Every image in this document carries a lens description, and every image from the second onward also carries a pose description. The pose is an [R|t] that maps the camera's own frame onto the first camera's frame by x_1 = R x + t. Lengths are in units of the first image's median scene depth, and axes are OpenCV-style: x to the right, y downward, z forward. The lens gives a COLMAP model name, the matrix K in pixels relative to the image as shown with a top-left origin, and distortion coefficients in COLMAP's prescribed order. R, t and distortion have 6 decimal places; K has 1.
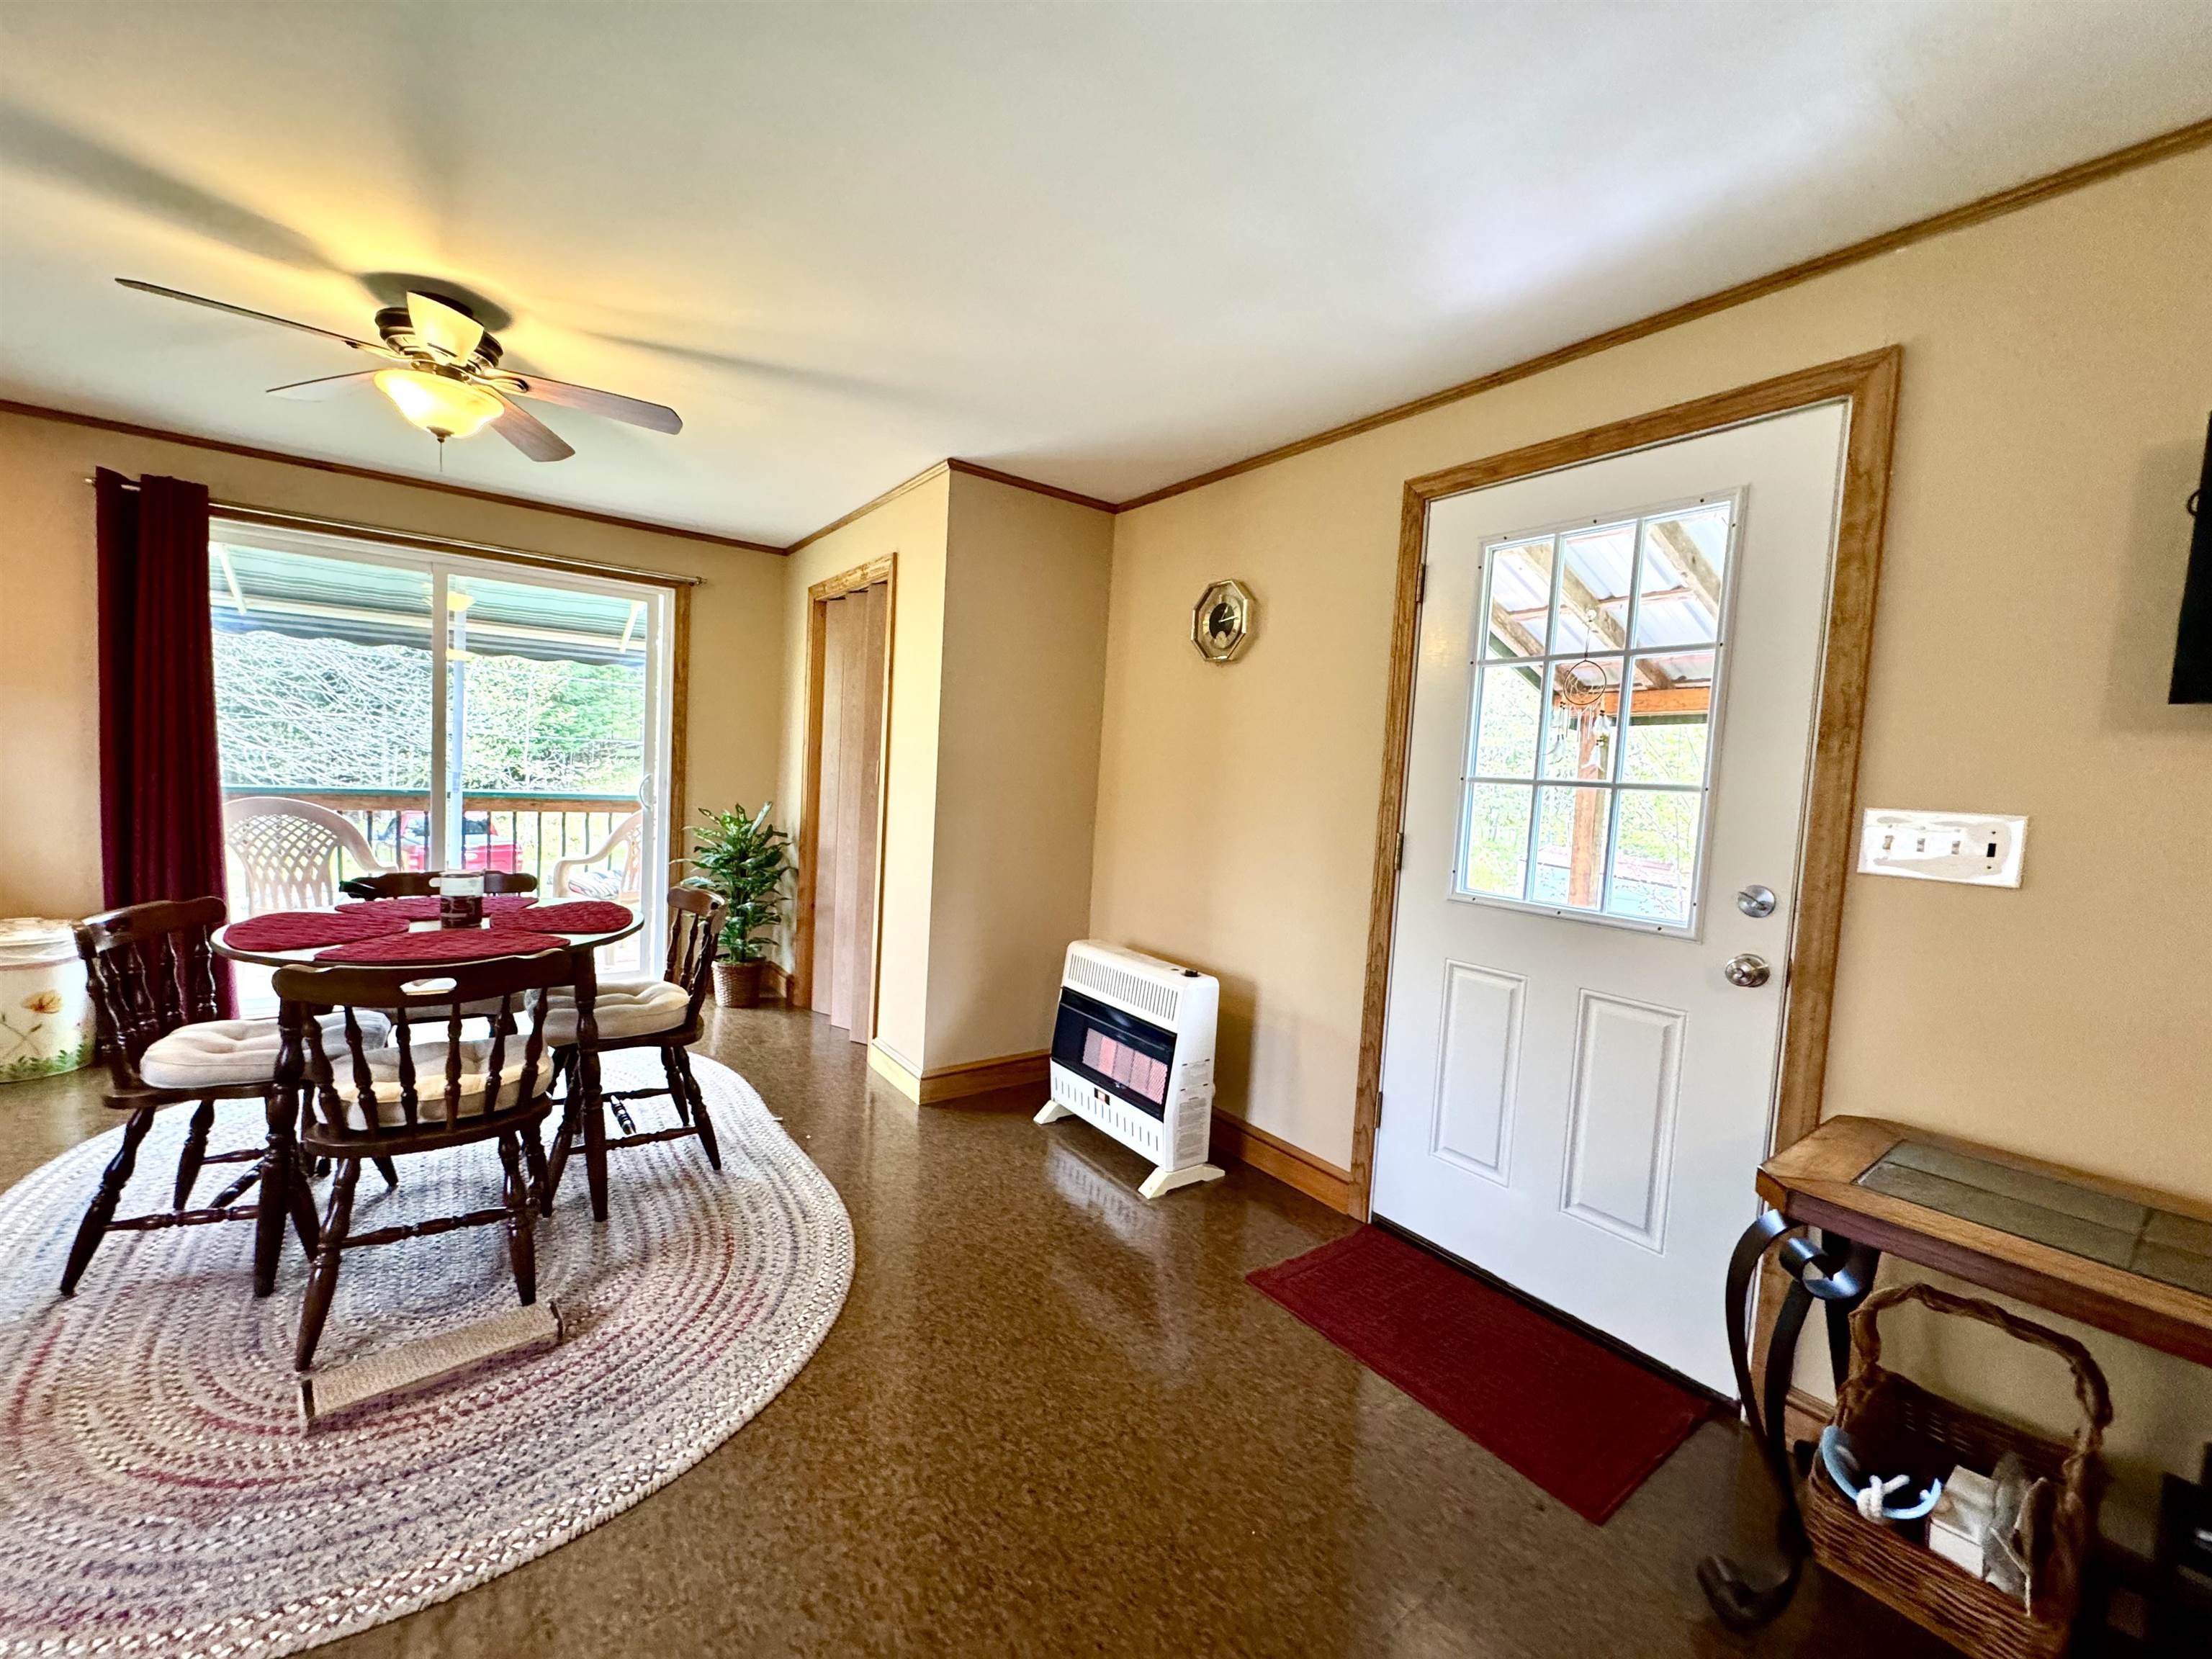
lens RADIAL K [[880.2, 0, 1109.4], [0, 880.2, 826.0], [0, 0, 1]] dist [-0.002215, 0.000337]
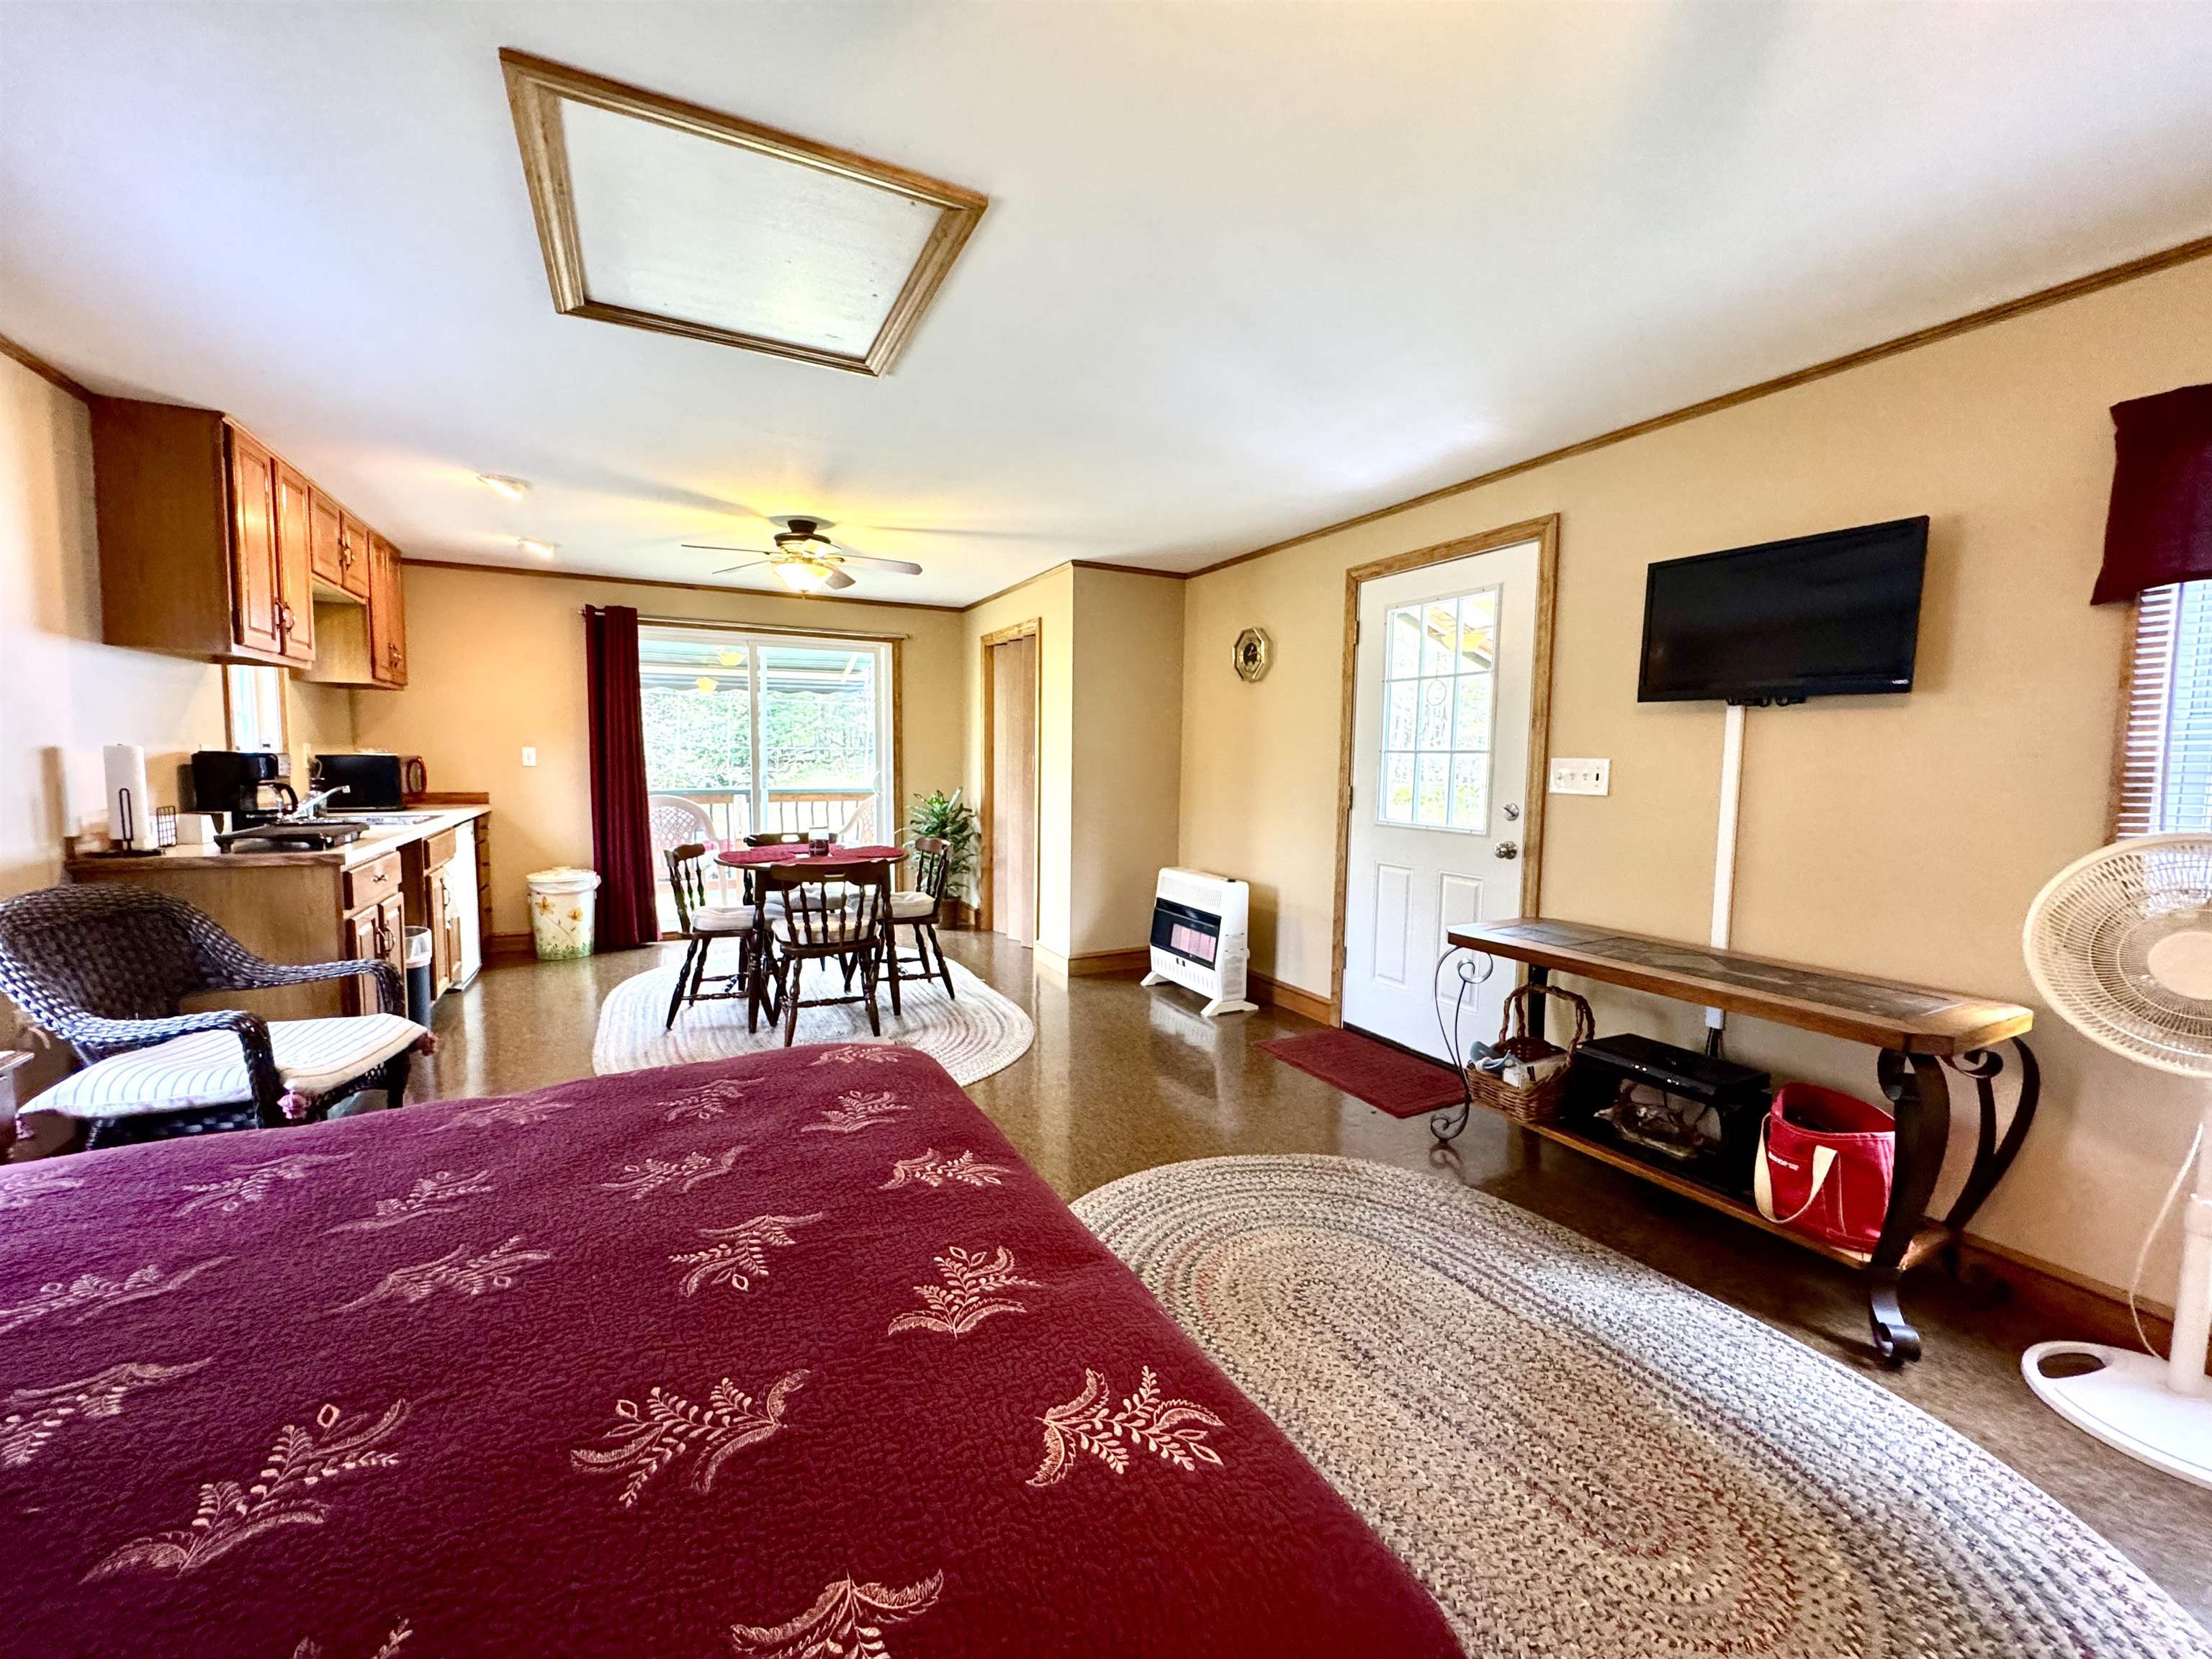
lens RADIAL K [[880.2, 0, 1105.3], [0, 880.2, 824.9], [0, 0, 1]] dist [-0.002215, 0.000337]
pose [[0.985697, -0.031270, -0.165604, 0.132587], [0.033619, 0.999370, 0.011400, 0.040349], [0.165143, -0.016804, 0.986126, -0.598130]]
